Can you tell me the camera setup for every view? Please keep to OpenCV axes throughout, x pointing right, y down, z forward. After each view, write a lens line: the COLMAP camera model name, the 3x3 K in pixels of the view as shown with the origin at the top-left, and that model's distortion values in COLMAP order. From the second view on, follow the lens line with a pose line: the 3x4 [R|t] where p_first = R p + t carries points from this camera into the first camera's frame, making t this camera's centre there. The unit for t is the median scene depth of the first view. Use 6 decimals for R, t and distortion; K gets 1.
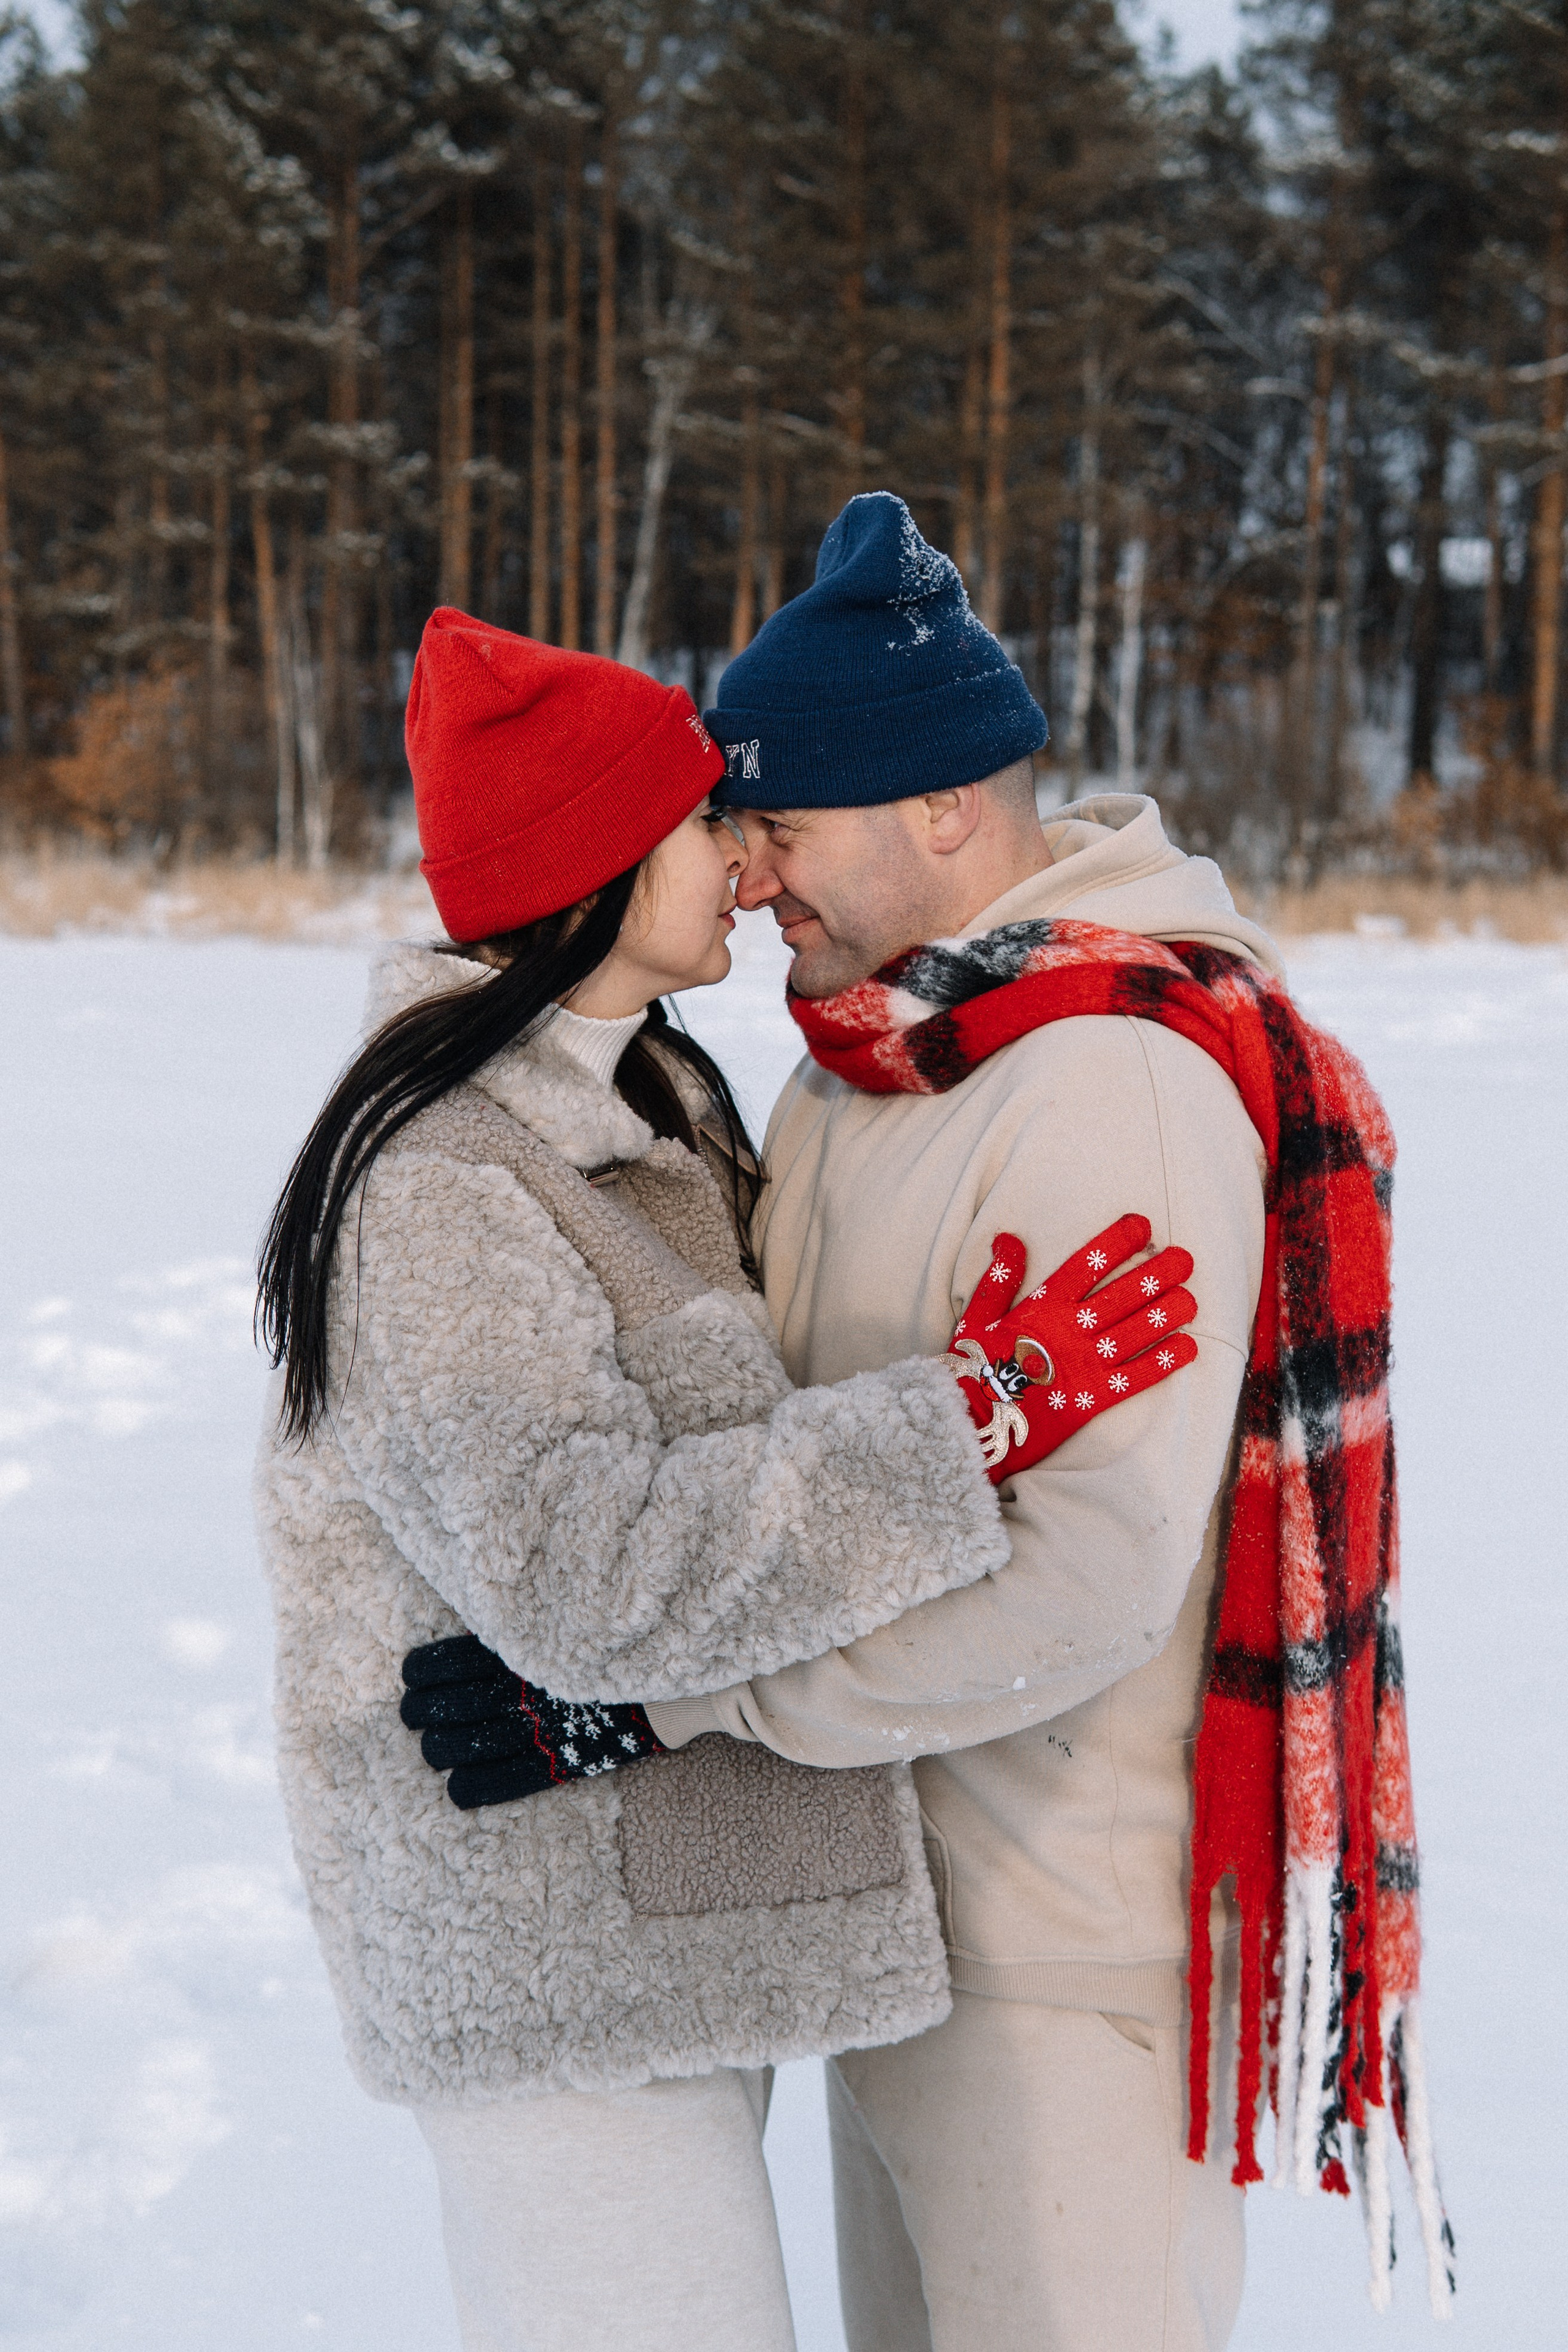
lens RADIAL K [[3089.6, 0, 834.5], [0, 3089.6, 1182.6], [0, 0, 1]] dist [0.023015, 0.057501]
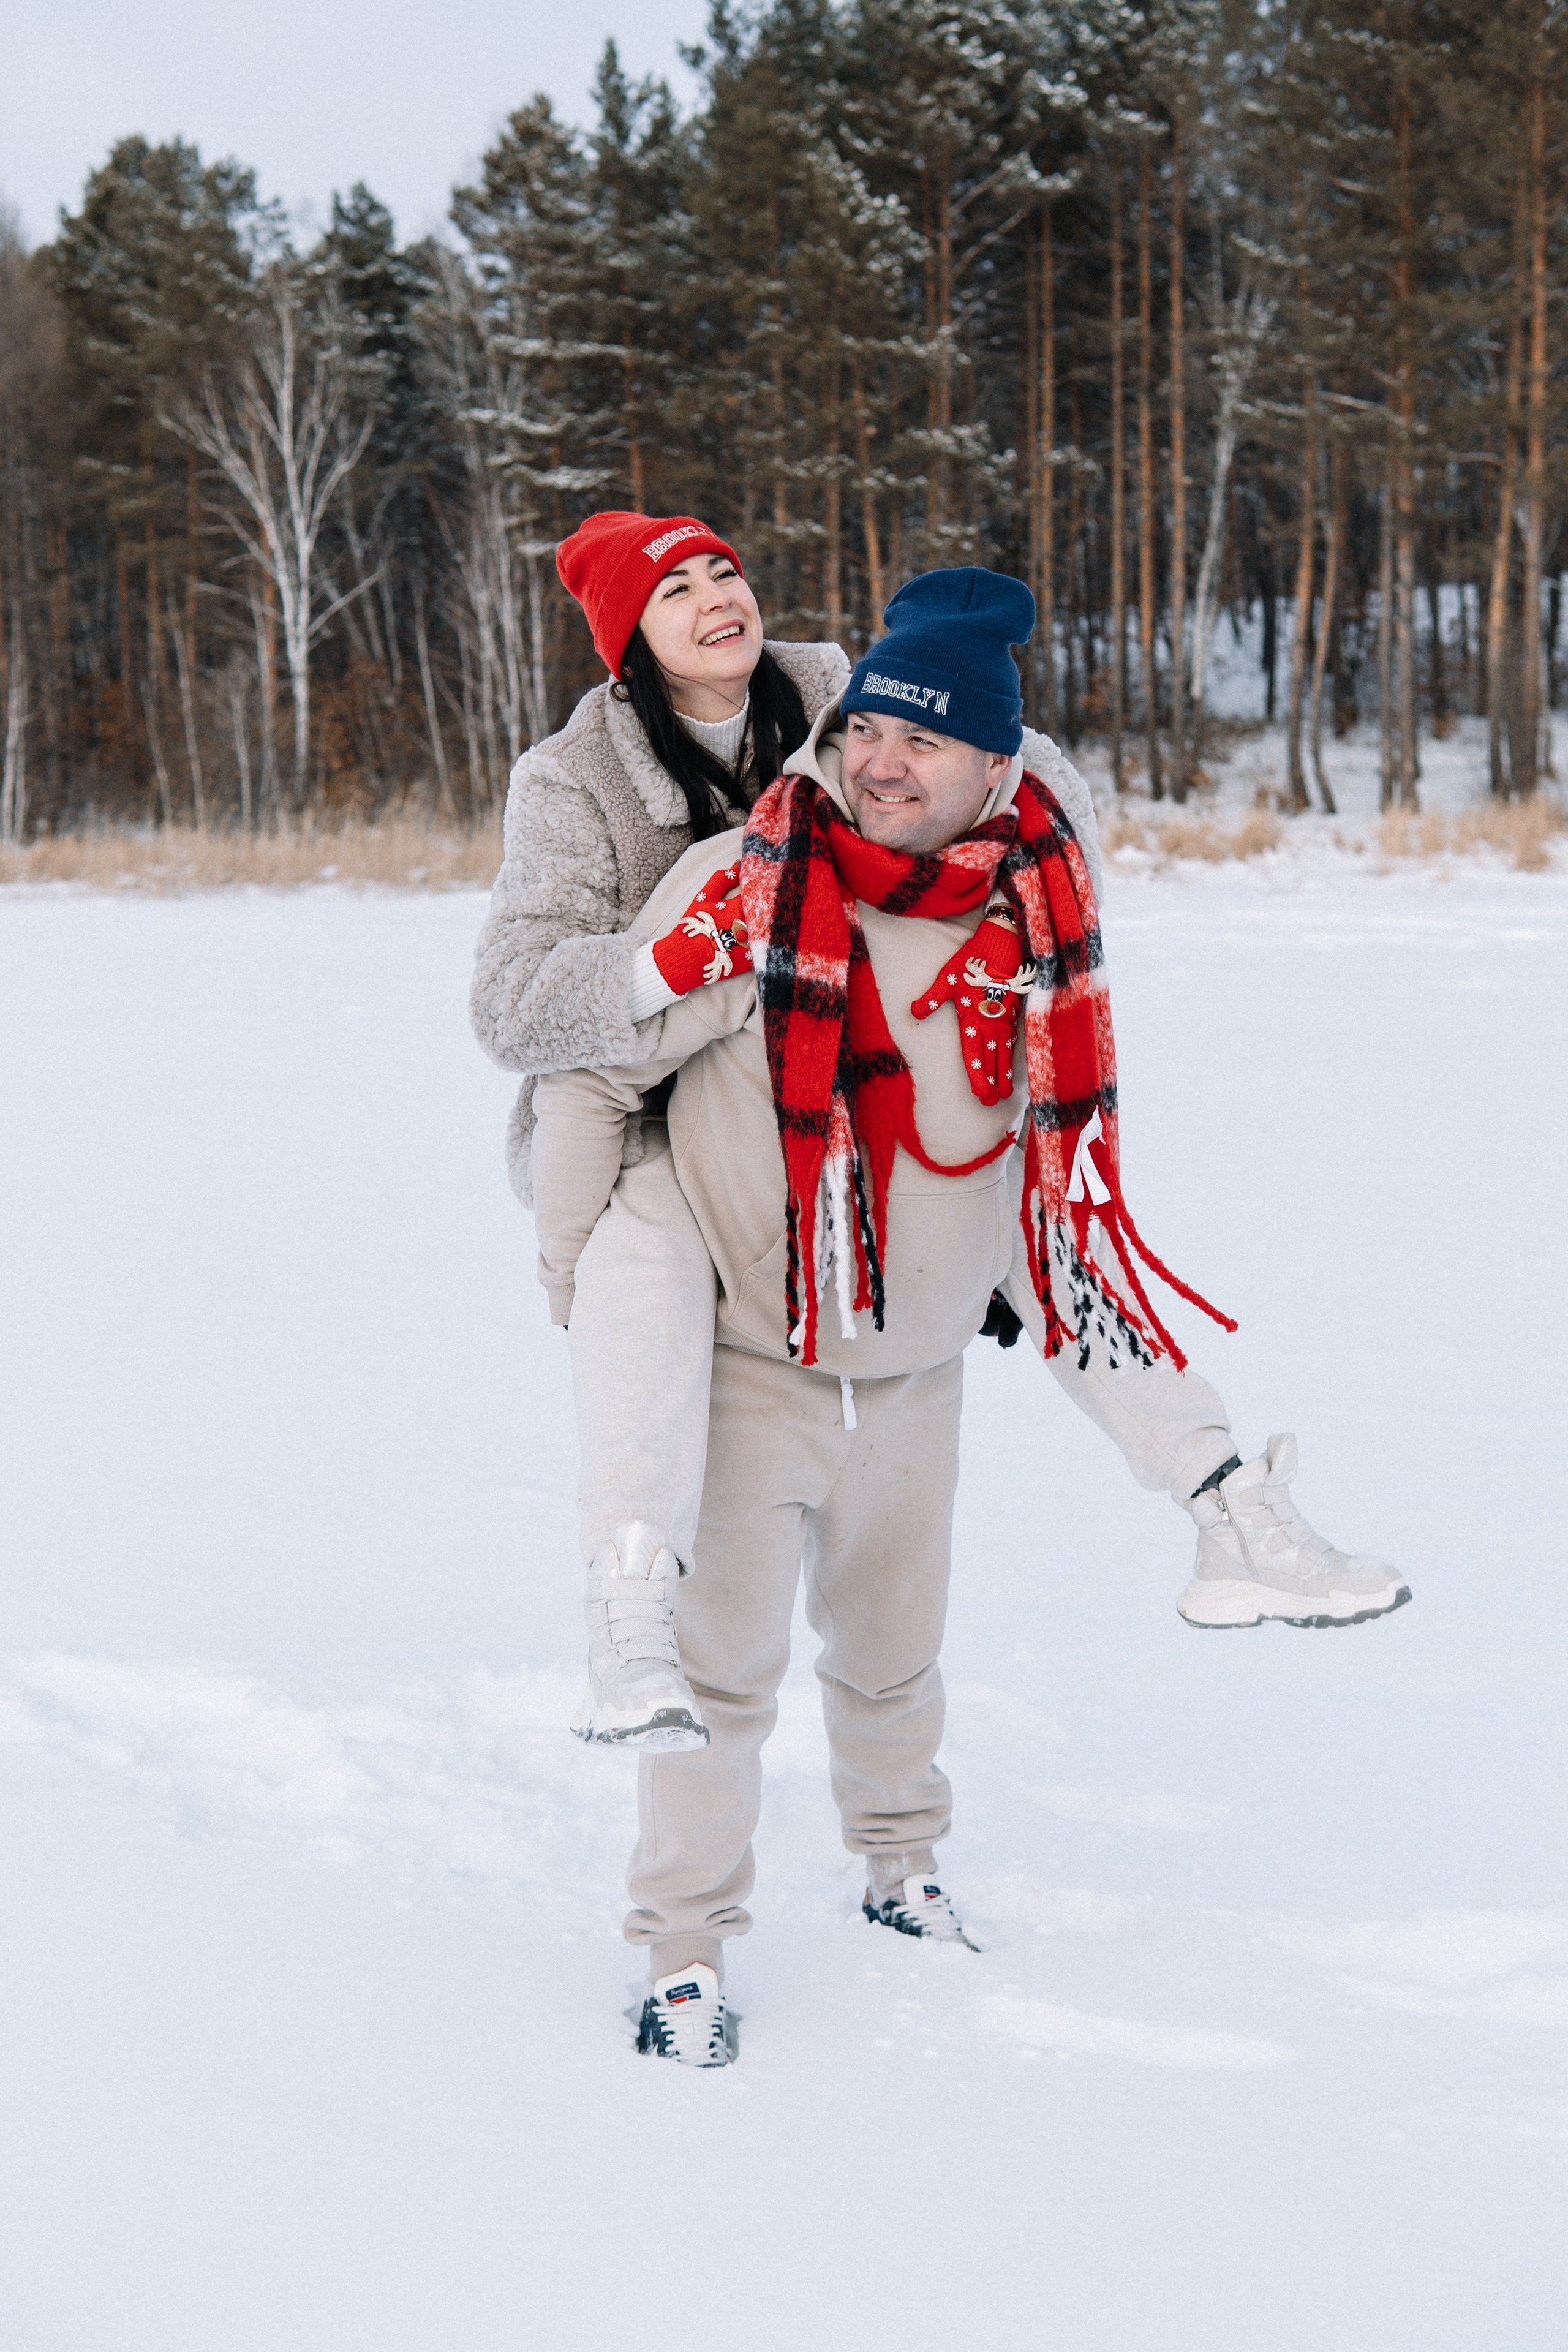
lens RADIAL K [[3066.9, 0, 784.0], [0, 3066.9, 1176.0], [0, 0, 1]] dist [-0.030697, 0.130303]
pose [[0.978693, -0.011003, -0.205032, 0.009804], [0.014229, 0.999797, 0.014266, 0.009933], [0.204833, -0.016879, 0.978651, -0.099380]]
